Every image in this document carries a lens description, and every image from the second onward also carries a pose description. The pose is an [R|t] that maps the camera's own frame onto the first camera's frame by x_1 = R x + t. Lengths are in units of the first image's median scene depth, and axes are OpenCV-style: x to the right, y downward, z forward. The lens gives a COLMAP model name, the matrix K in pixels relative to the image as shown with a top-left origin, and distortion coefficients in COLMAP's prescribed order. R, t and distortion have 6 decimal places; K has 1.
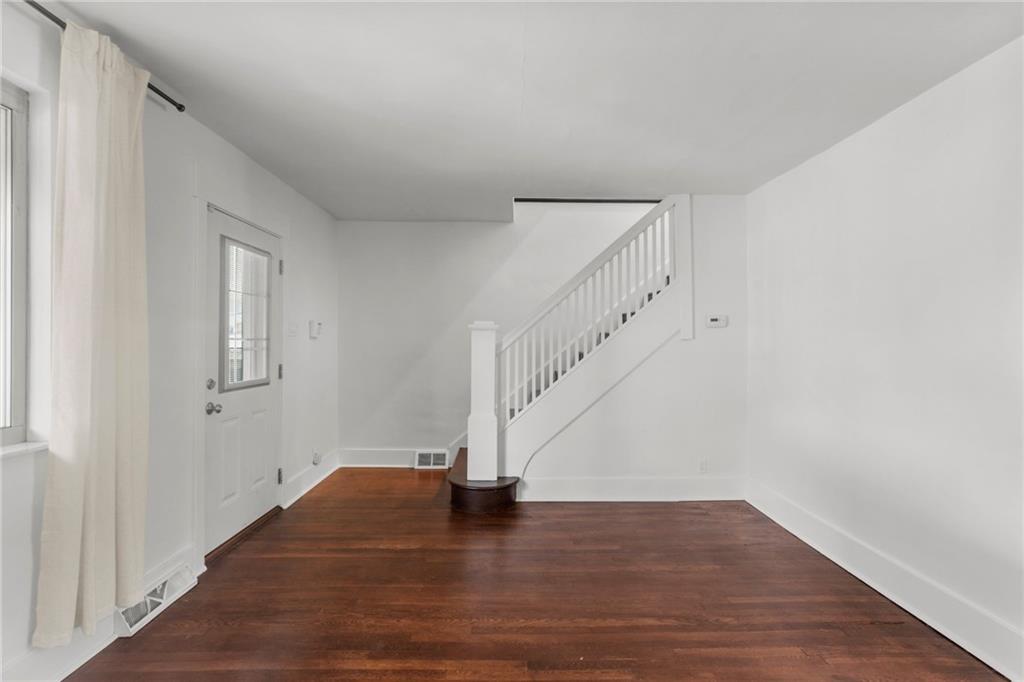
lens RADIAL K [[493.7, 0, 517.2], [0, 493.7, 338.1], [0, 0, 1]] dist [-0.005348, 0.001957]
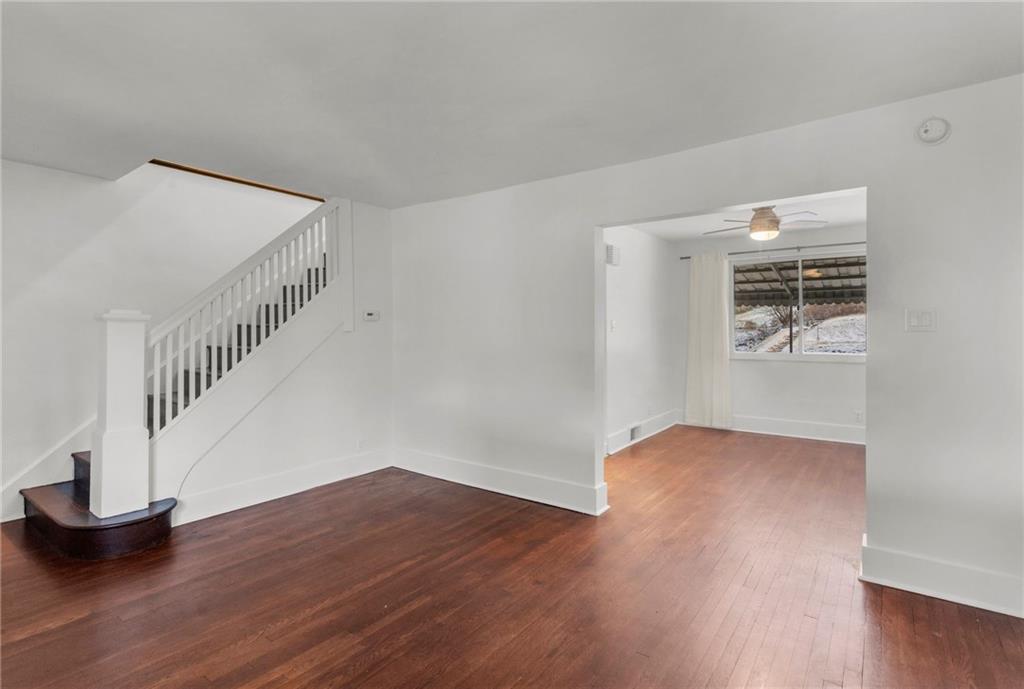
lens RADIAL K [[507.2, 0, 524.2], [0, 507.2, 330.8], [0, 0, 1]] dist [0.000471, 0.001601]
pose [[0.597268, -0.004093, 0.802031, -0.419638], [0.002879, 0.999991, 0.002959, -0.002224], [-0.802036, 0.000542, 0.597275, 0.014754]]
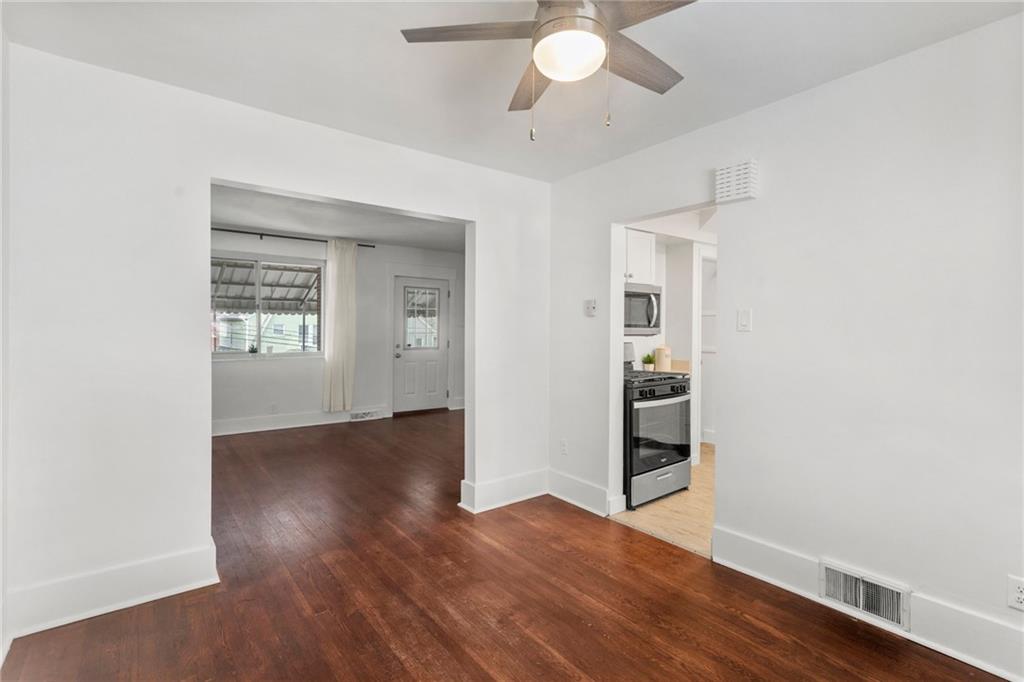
lens RADIAL K [[493.7, 0, 530.8], [0, 493.7, 326.4], [0, 0, 1]] dist [-0.005348, 0.001957]
pose [[0.609574, -0.002884, -0.792724, 3.246682], [0.000790, 0.999995, -0.003031, 0.000288], [0.792729, 0.001221, 0.609573, -0.019764]]
